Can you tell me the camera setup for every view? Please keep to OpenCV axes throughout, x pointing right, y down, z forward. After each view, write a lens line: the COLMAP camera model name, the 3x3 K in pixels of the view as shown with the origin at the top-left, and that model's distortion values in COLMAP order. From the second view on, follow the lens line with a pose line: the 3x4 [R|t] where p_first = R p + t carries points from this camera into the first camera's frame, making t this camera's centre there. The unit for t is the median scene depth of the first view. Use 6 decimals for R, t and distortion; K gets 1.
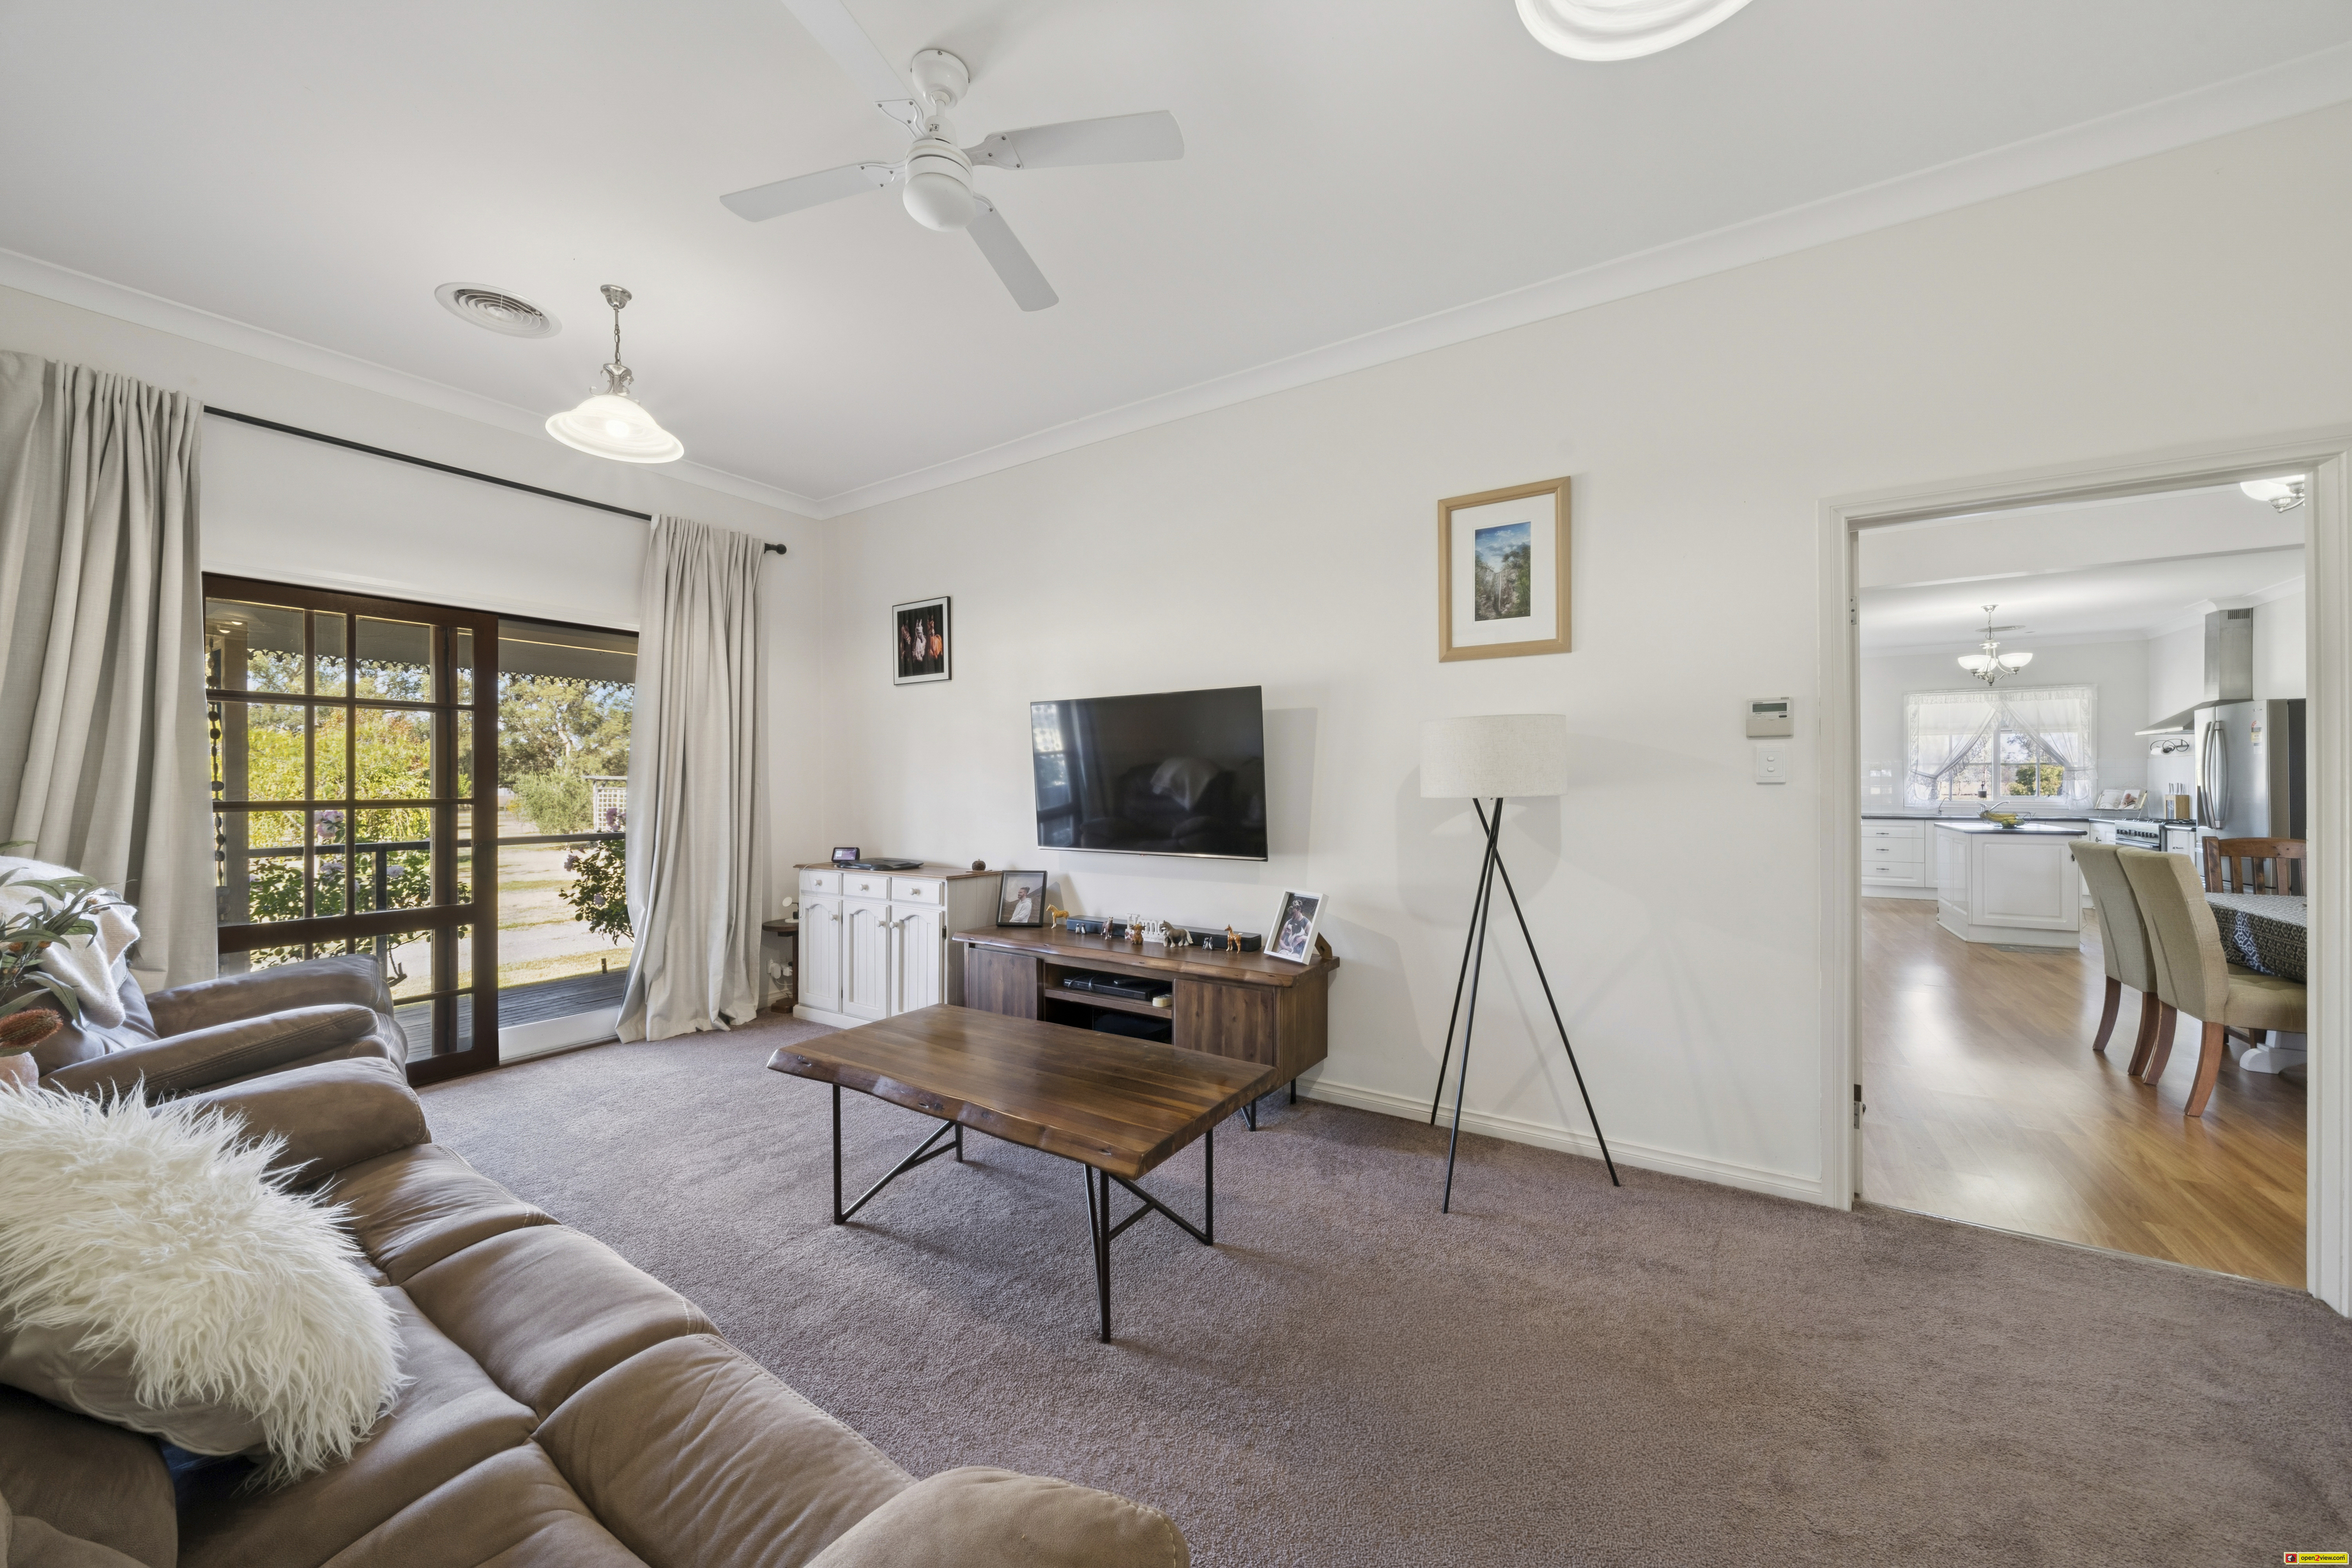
lens RADIAL K [[858.4, 0, 1168.9], [0, 858.4, 782.2], [0, 0, 1]] dist [-0.002700, -0.000246]
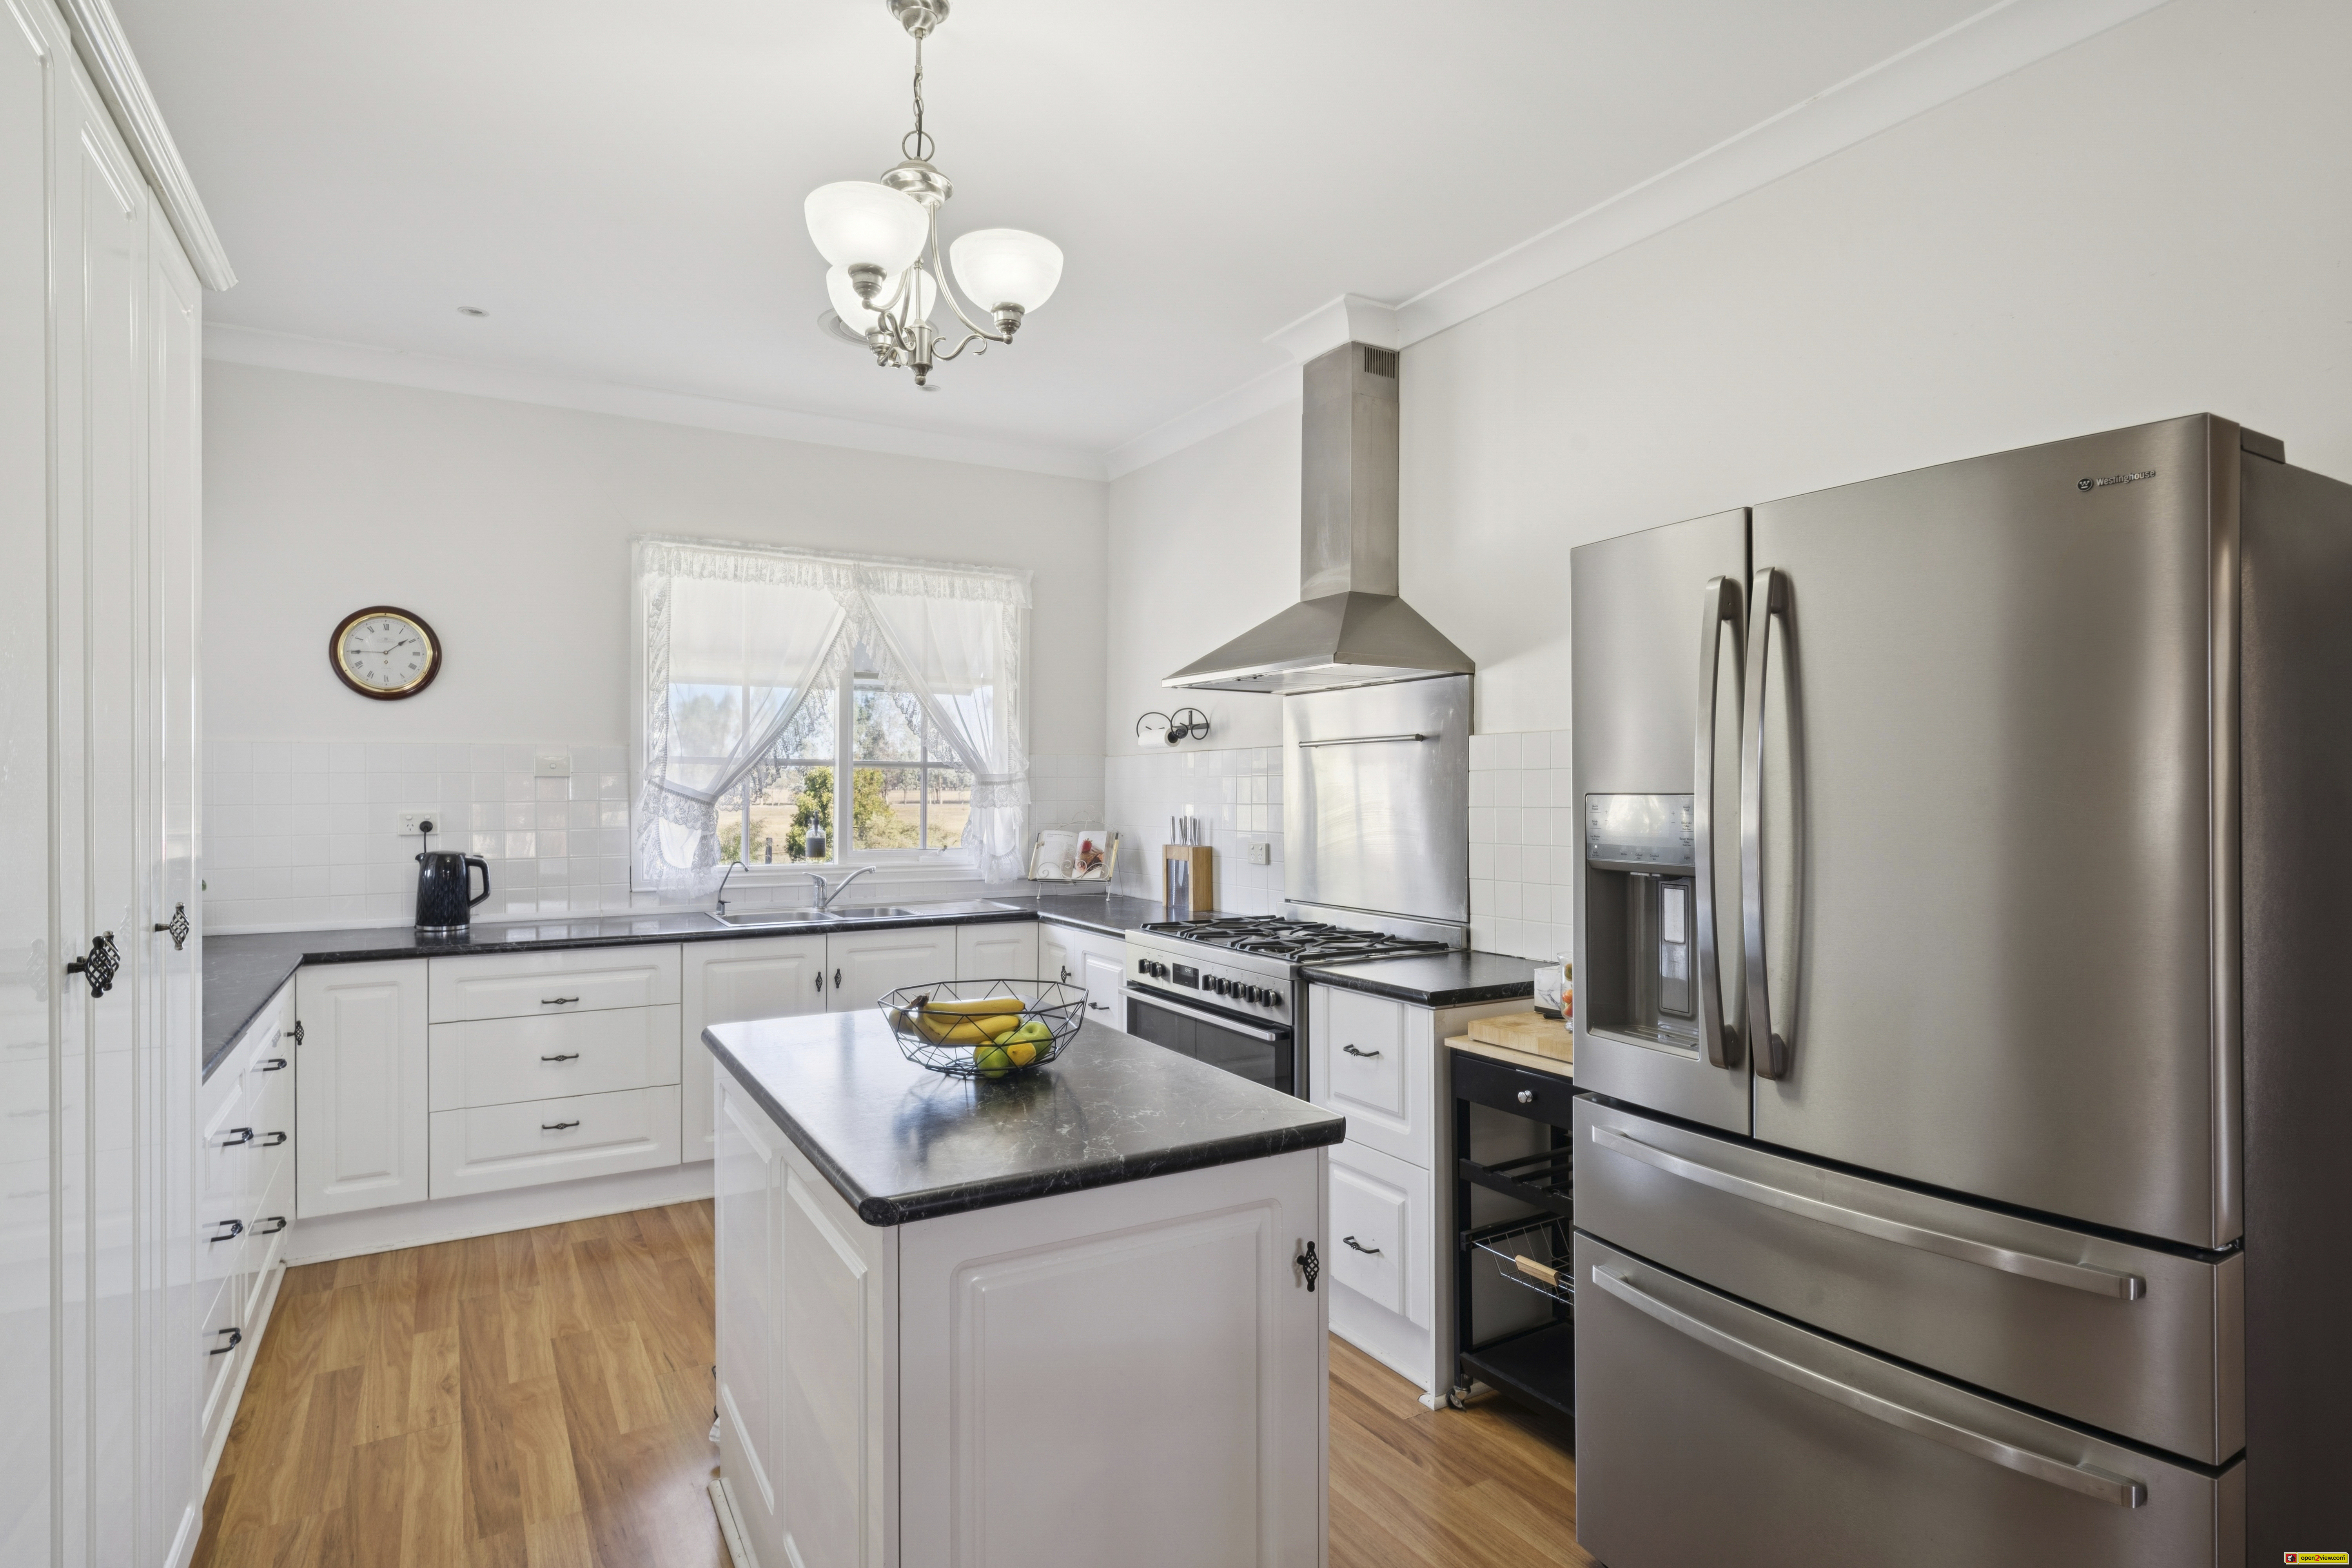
lens RADIAL K [[1171.5, 0, 1179.2], [0, 1171.5, 794.6], [0, 0, 1]] dist [-0.006960, -0.000341]
pose [[0.447109, -0.001424, 0.894478, 0.603365], [-0.001833, 0.999995, 0.002509, -0.009689], [-0.894478, -0.002761, 0.447104, 0.671315]]
